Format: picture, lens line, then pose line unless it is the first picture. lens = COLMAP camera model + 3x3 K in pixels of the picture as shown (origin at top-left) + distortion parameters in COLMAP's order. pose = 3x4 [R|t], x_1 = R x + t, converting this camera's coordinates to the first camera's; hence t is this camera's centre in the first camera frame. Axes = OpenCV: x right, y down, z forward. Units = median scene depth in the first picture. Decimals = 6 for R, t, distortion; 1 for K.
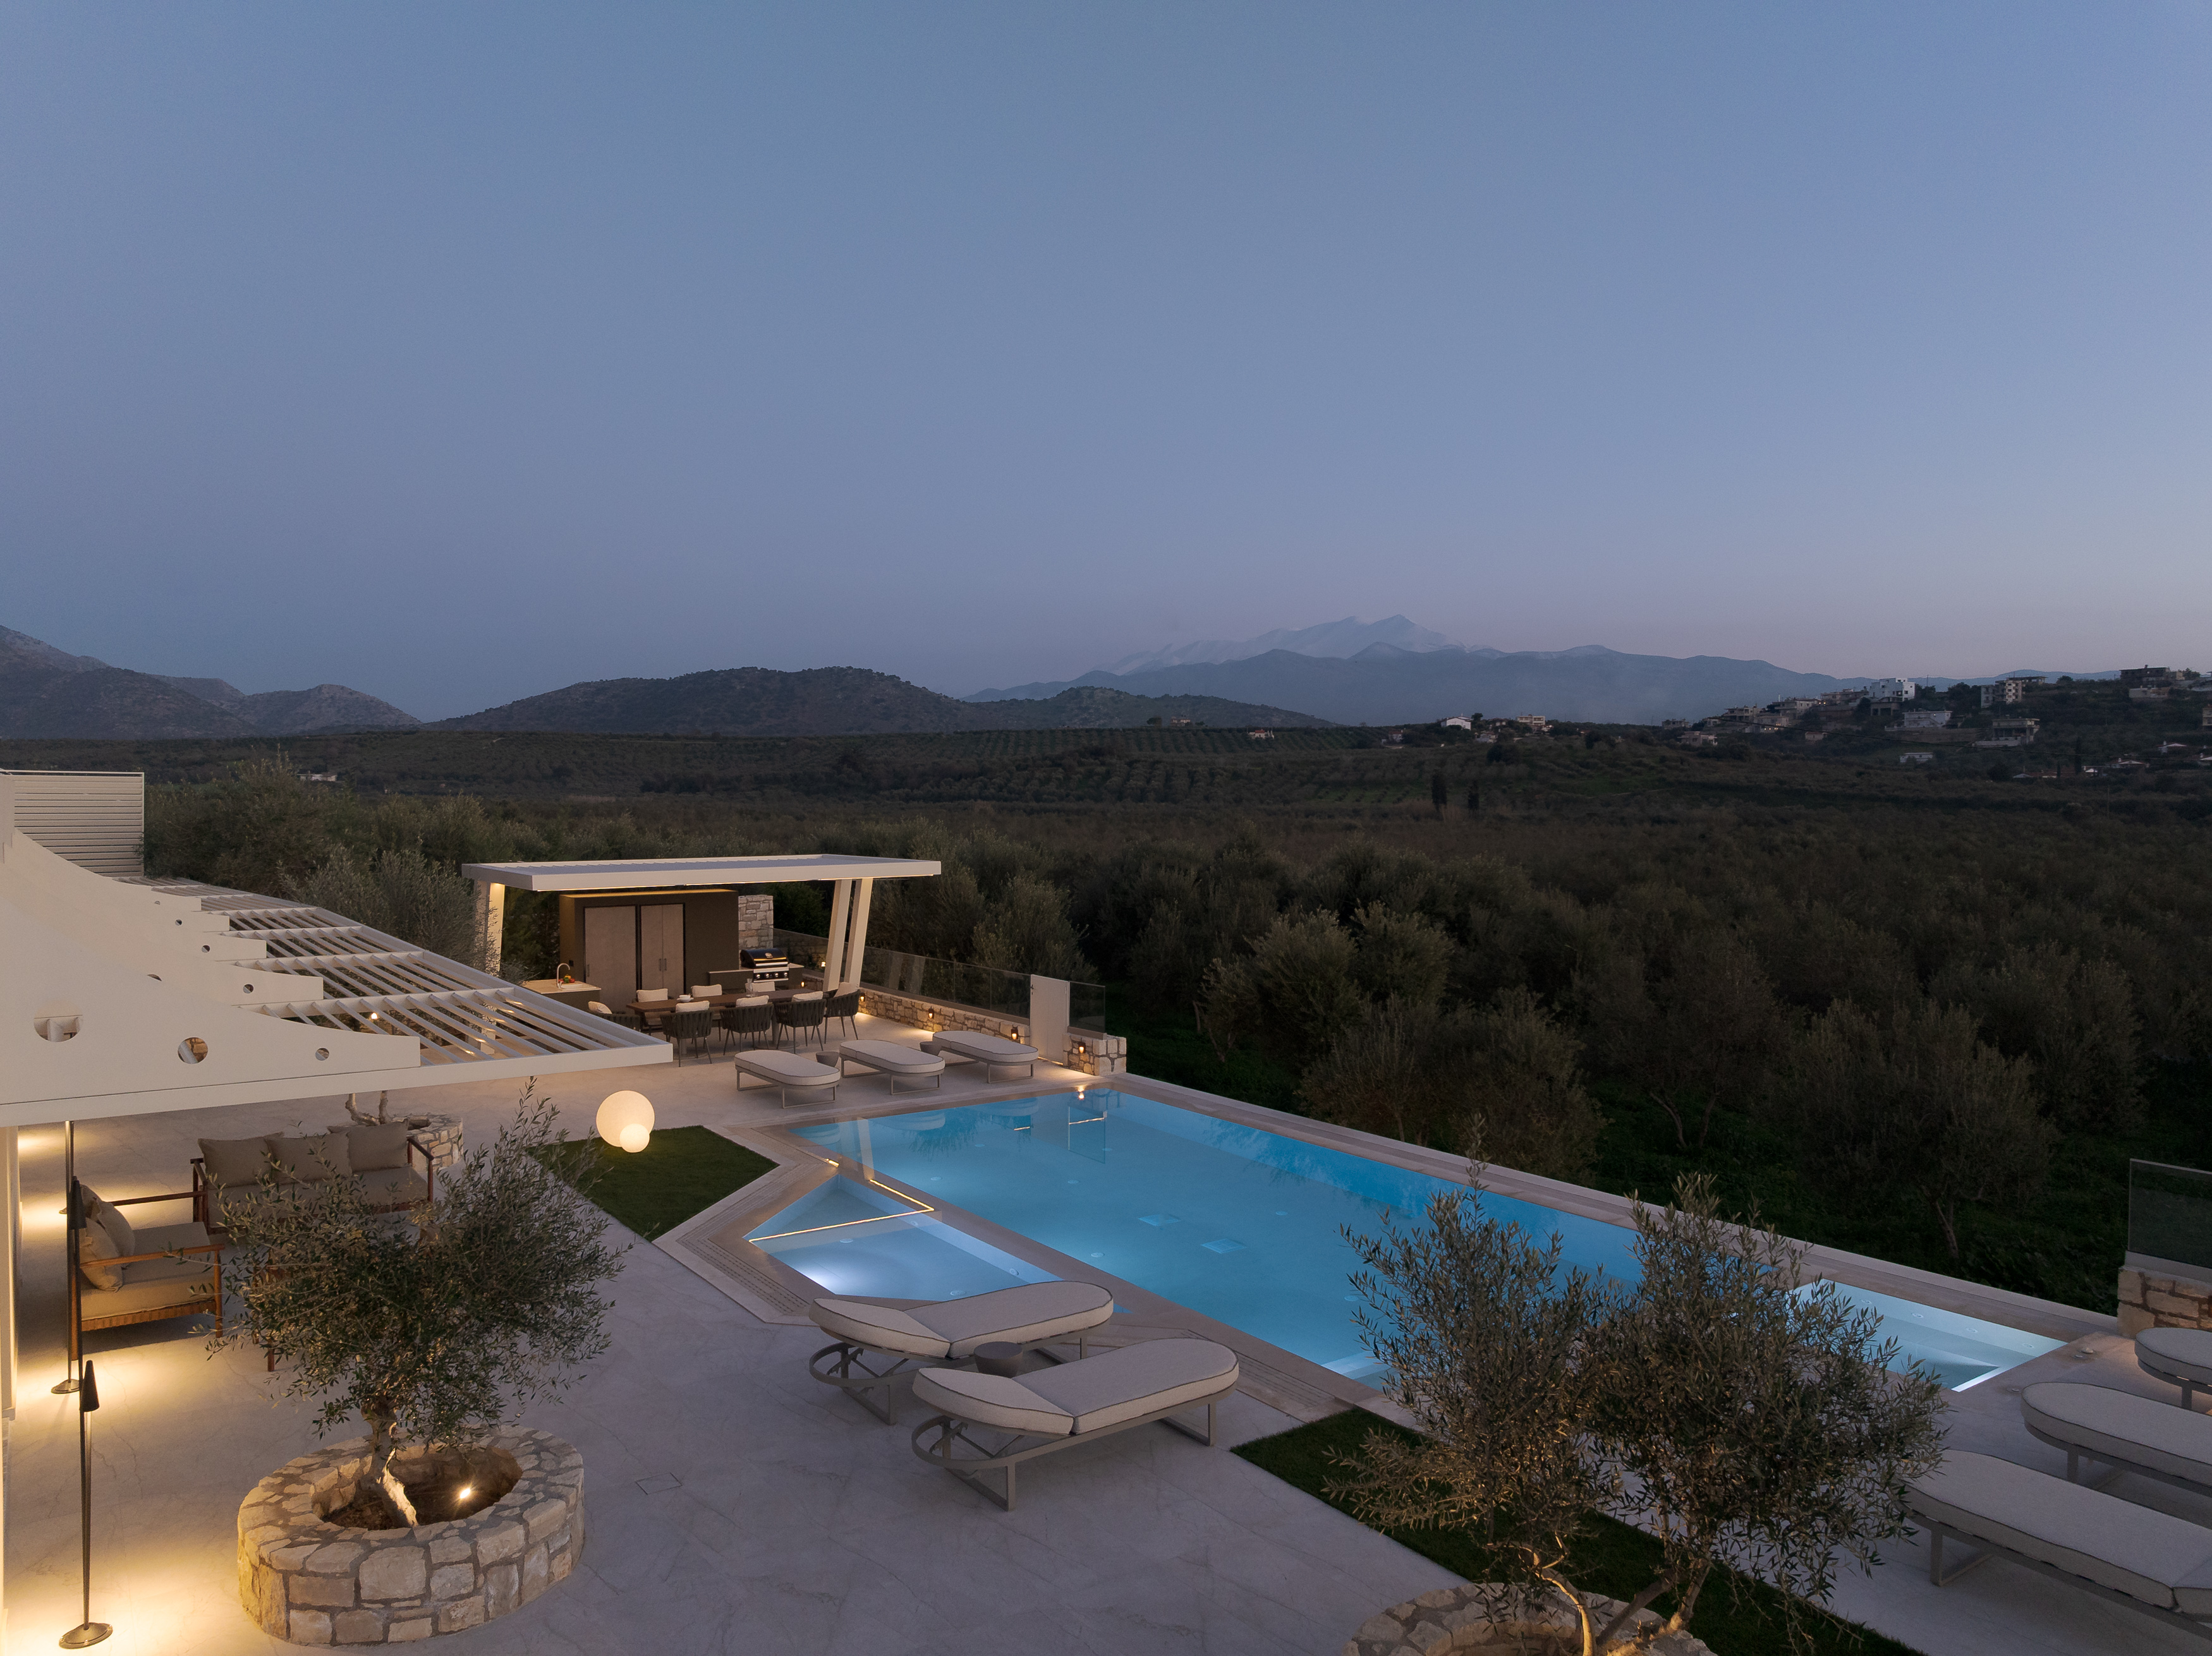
lens RADIAL K [[1544.2, 0, 1106.0], [0, 1544.2, 828.0], [0, 0, 1]] dist [-0.037444, -0.003123]
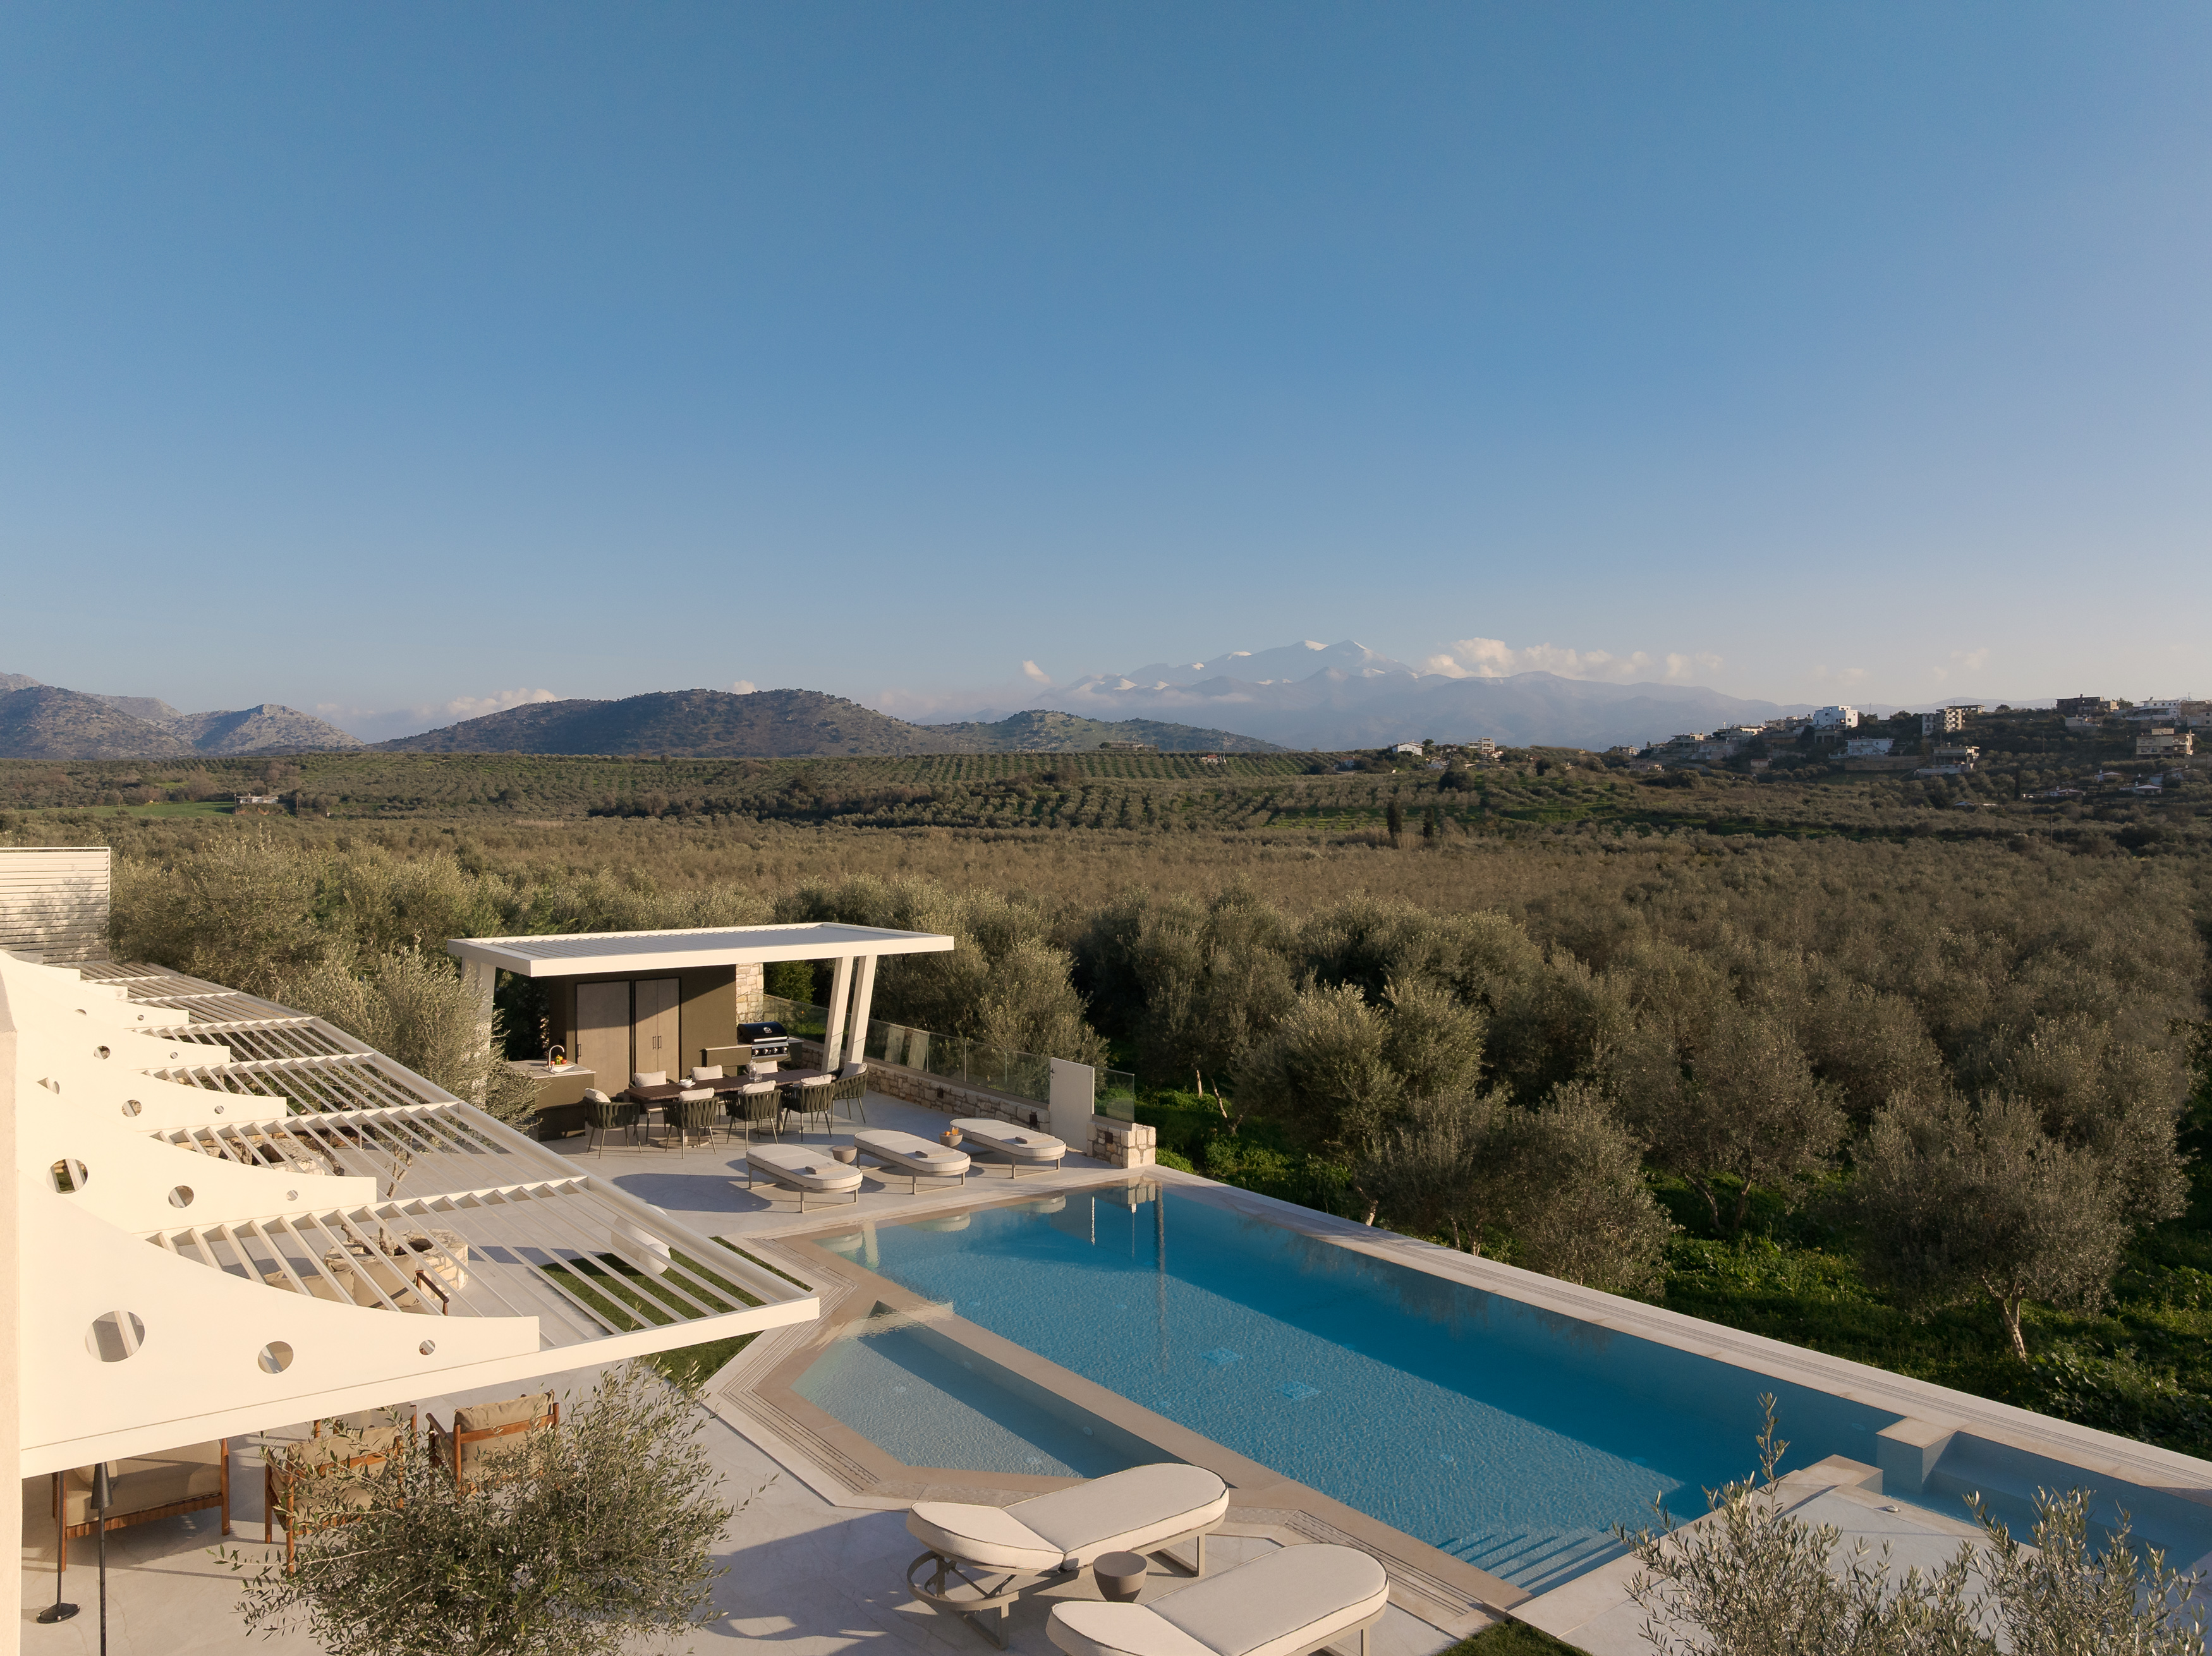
lens RADIAL K [[1544.2, 0, 1106.0], [0, 1544.2, 828.0], [0, 0, 1]] dist [-0.037444, -0.003123]
pose [[0.999478, 0.002116, 0.032234, -0.003188], [-0.001632, 0.999886, -0.015043, -0.002300], [-0.032262, 0.014983, 0.999367, 0.002824]]
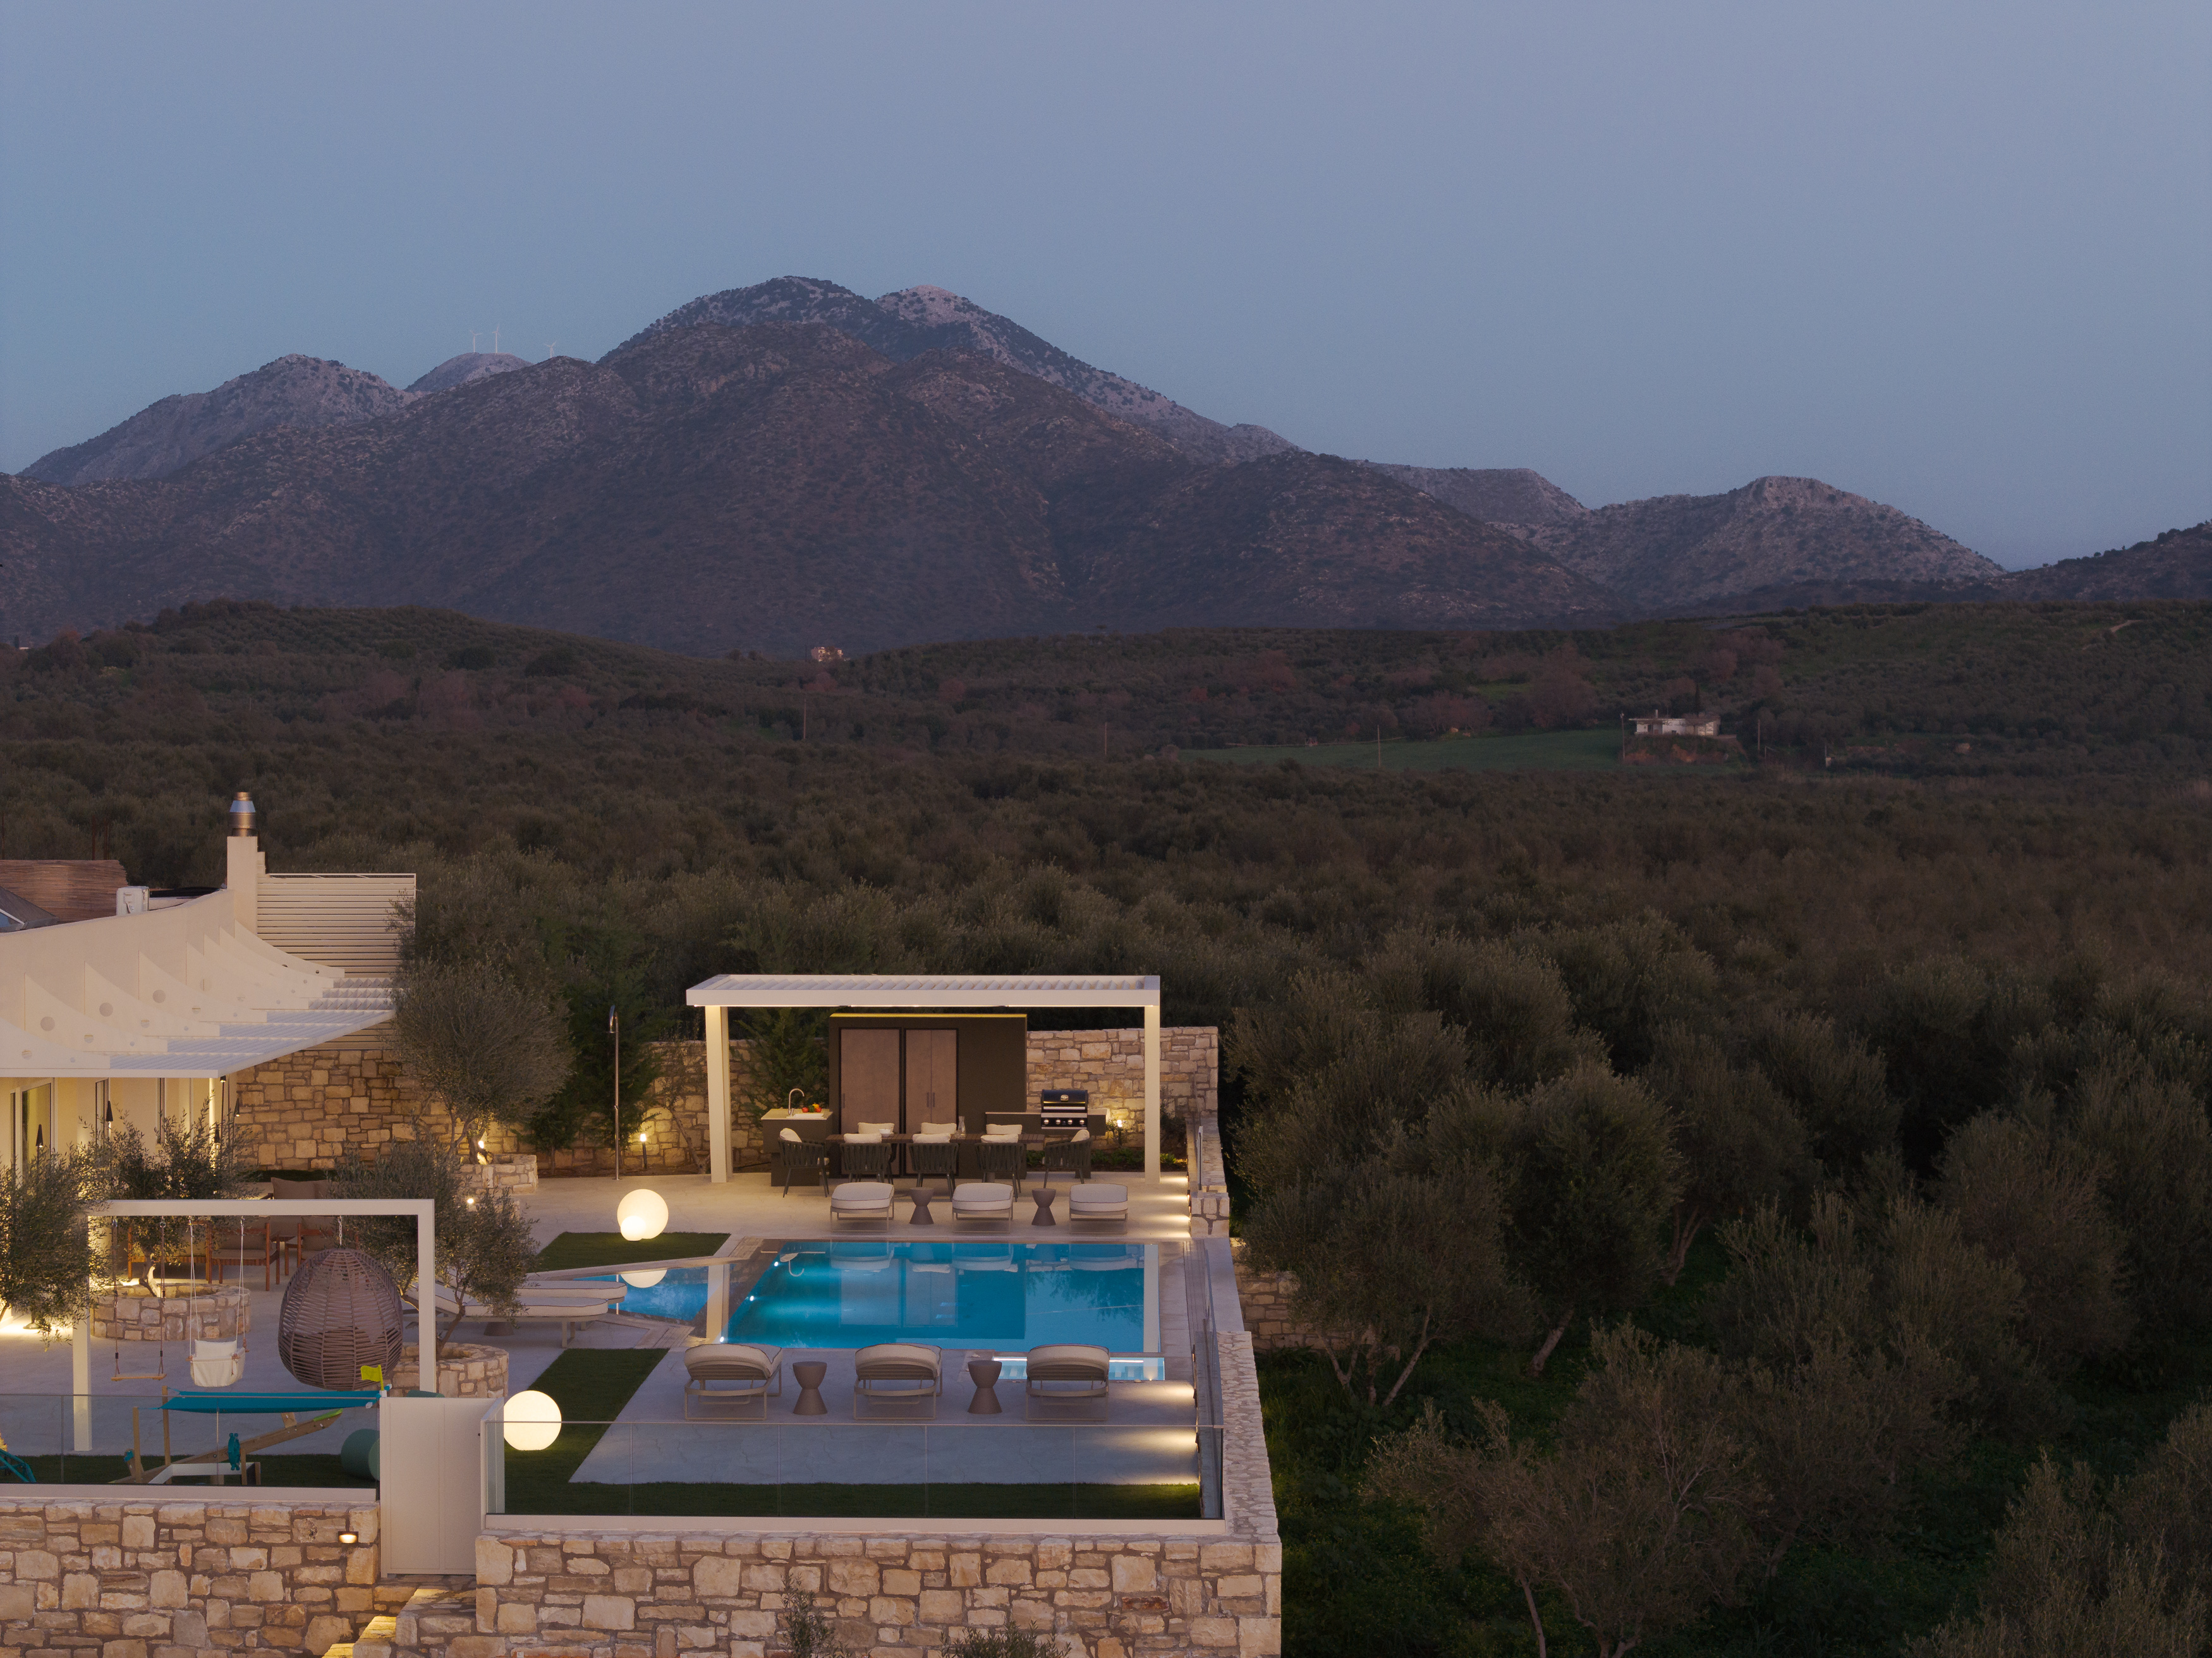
lens RADIAL K [[4433.3, 0, 1106.0], [0, 4433.3, 829.0], [0, 0, 1]] dist [-0.097368, 0.743291]
pose [[0.811148, 0.013461, -0.584686, 0.093388], [-0.017323, 0.999849, -0.001014, -0.004614], [0.584585, 0.010951, 0.811259, -0.071294]]
